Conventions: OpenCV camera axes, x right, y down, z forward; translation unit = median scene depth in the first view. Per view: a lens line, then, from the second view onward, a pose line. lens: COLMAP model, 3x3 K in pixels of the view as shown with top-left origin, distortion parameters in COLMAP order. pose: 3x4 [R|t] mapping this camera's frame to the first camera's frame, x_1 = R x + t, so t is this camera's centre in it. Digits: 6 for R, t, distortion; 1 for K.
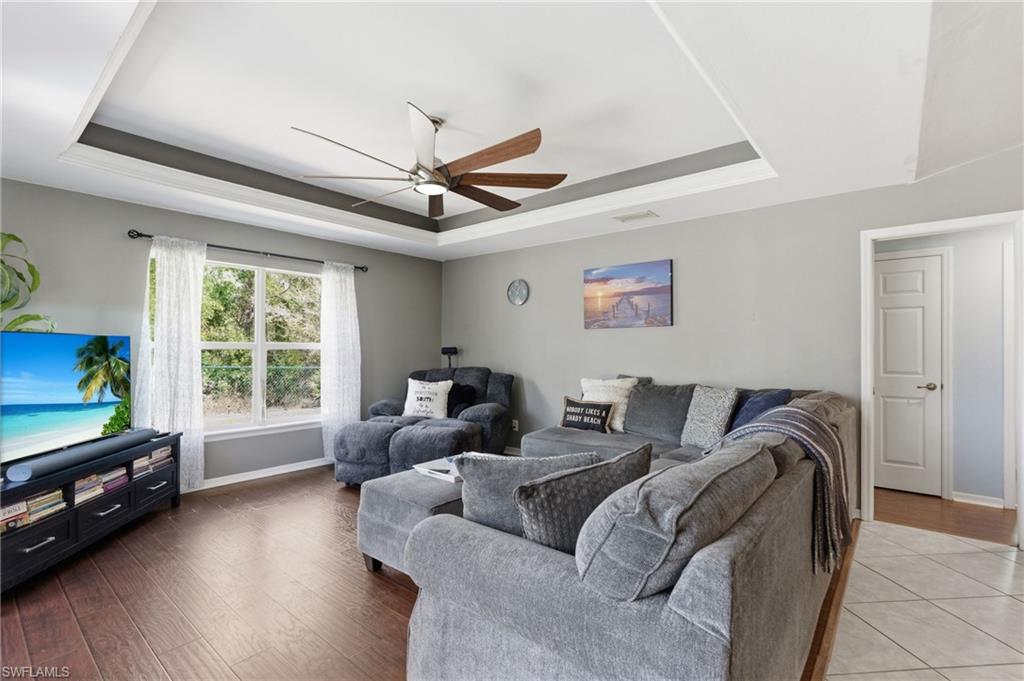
lens RADIAL K [[467.4, 0, 513.7], [0, 467.4, 346.9], [0, 0, 1]] dist [-0.009393, 0.005191]
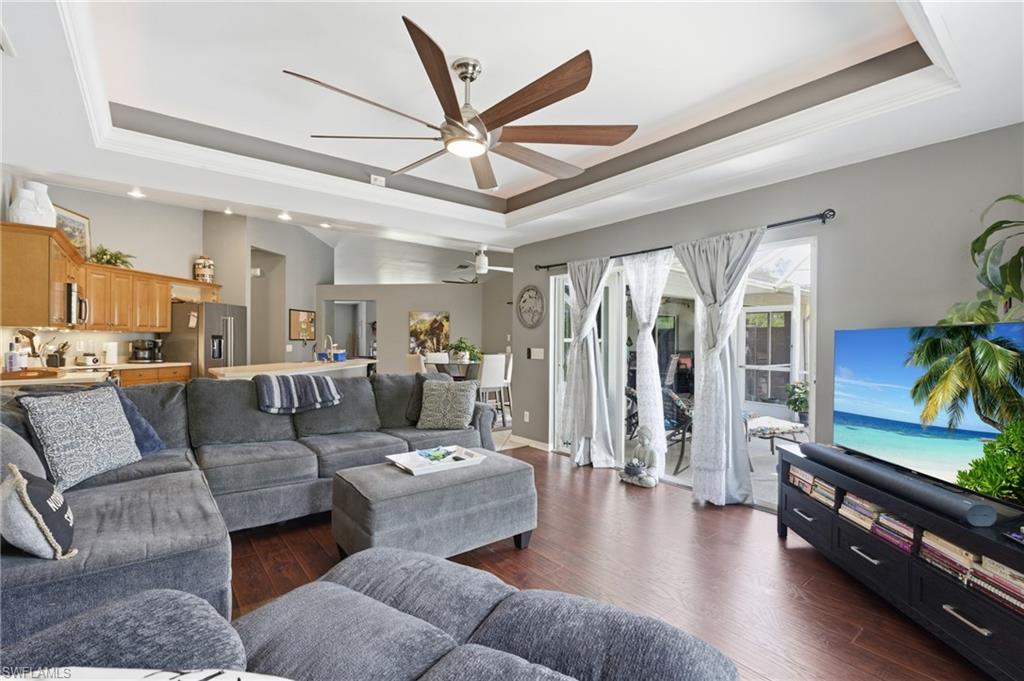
lens RADIAL K [[467.4, 0, 516.2], [0, 467.4, 341.7], [0, 0, 1]] dist [-0.009393, 0.005191]
pose [[-0.978557, -0.008525, 0.205798, -0.288053], [-0.008767, 0.999962, -0.000268, 0.003698], [-0.205788, -0.002067, -0.978594, 1.187161]]
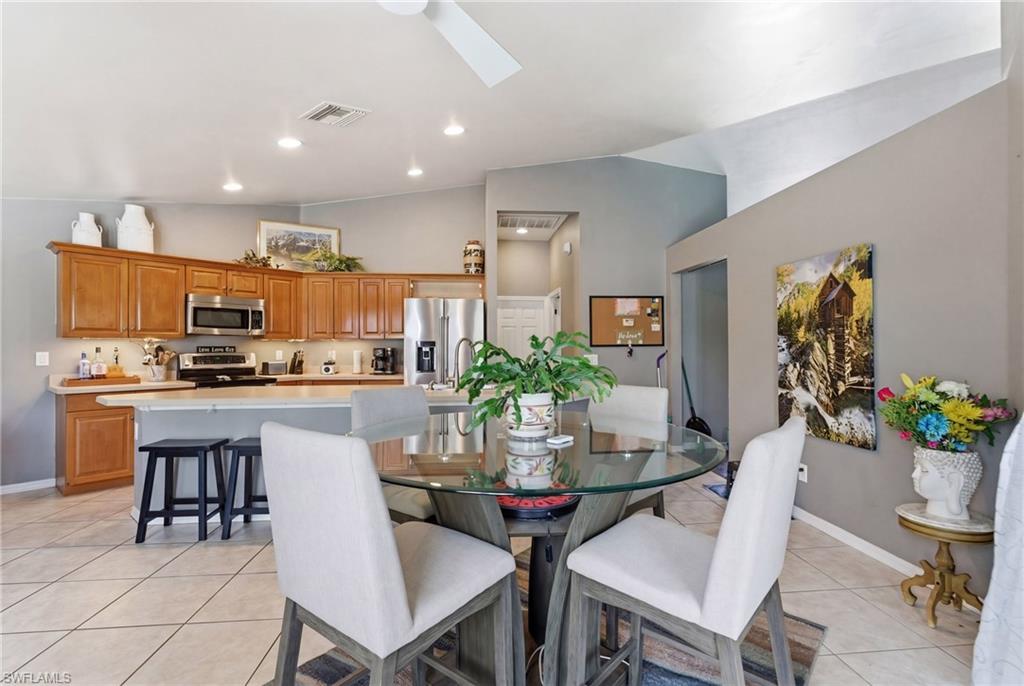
lens RADIAL K [[467.4, 0, 513.0], [0, 467.4, 344.6], [0, 0, 1]] dist [-0.009393, 0.005191]
pose [[0.010060, 0.002532, 0.999946, -0.162229], [0.002339, 0.999994, -0.002556, 0.002150], [-0.999947, 0.002364, 0.010054, -0.349453]]
